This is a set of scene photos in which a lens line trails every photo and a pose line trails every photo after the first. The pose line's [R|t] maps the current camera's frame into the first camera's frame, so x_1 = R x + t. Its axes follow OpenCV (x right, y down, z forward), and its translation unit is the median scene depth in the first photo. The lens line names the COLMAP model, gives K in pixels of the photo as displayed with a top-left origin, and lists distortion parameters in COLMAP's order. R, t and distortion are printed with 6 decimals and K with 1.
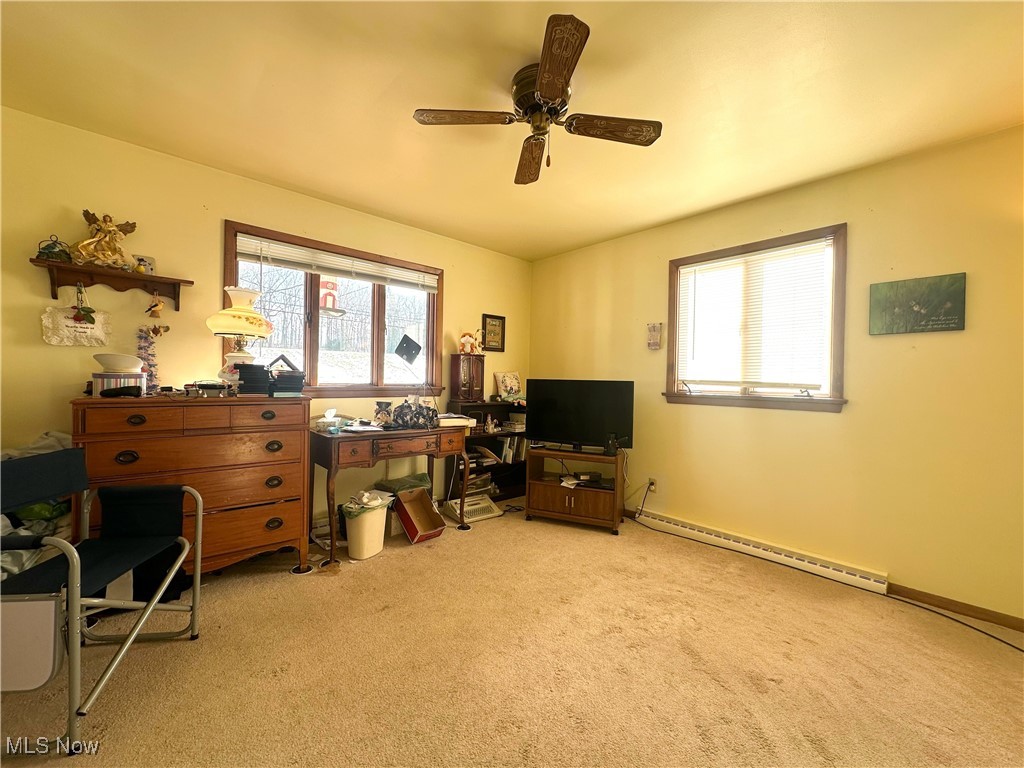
lens RADIAL K [[431.9, 0, 513.7], [0, 431.9, 381.9], [0, 0, 1]] dist [-0.002090, 0.000449]
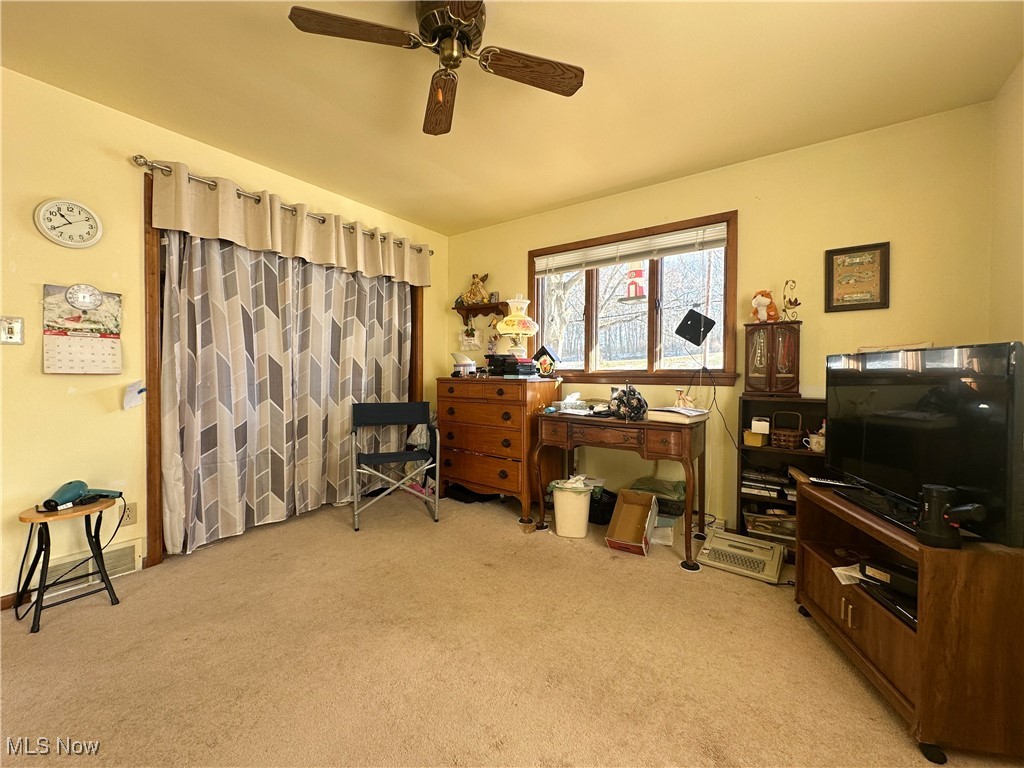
lens RADIAL K [[431.9, 0, 513.7], [0, 431.9, 381.9], [0, 0, 1]] dist [-0.002090, 0.000449]
pose [[0.167467, 0.000298, -0.985878, 0.649542], [-0.008464, 0.999964, -0.001135, 0.040093], [0.985841, 0.008534, 0.167464, 0.696688]]
